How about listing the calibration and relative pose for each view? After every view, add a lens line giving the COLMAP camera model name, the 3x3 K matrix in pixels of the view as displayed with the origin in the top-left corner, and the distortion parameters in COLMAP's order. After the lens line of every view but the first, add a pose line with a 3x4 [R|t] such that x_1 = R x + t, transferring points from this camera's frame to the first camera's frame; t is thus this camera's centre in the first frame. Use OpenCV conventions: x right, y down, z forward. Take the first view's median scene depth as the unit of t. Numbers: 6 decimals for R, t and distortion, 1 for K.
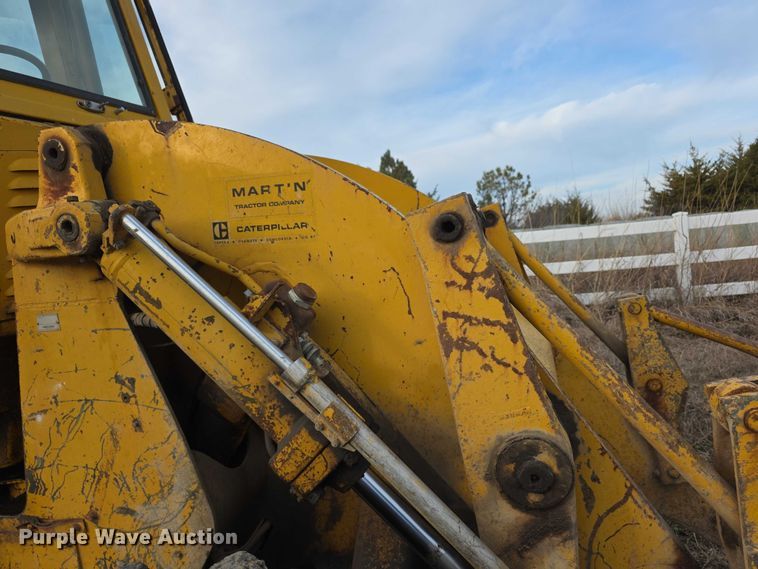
lens RADIAL K [[513.2, 0, 393.4], [0, 513.2, 290.2], [0, 0, 1]] dist [0.059168, -0.056589]
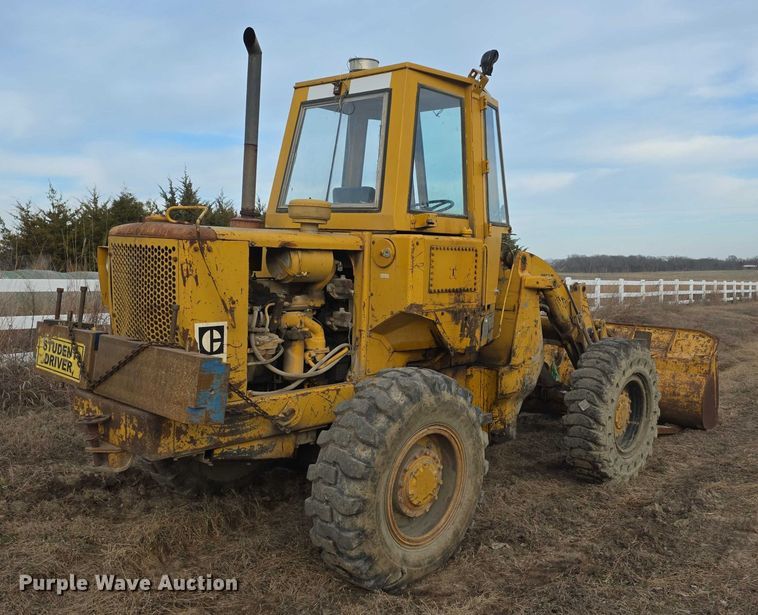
lens RADIAL K [[738.3, 0, 401.7], [0, 738.3, 286.4], [0, 0, 1]] dist [0.008323, 0.003976]
pose [[0.444550, 0.076536, 0.892478, -5.314282], [0.028983, 0.994592, -0.099730, 0.396134], [-0.895285, 0.070202, 0.439928, -0.473240]]
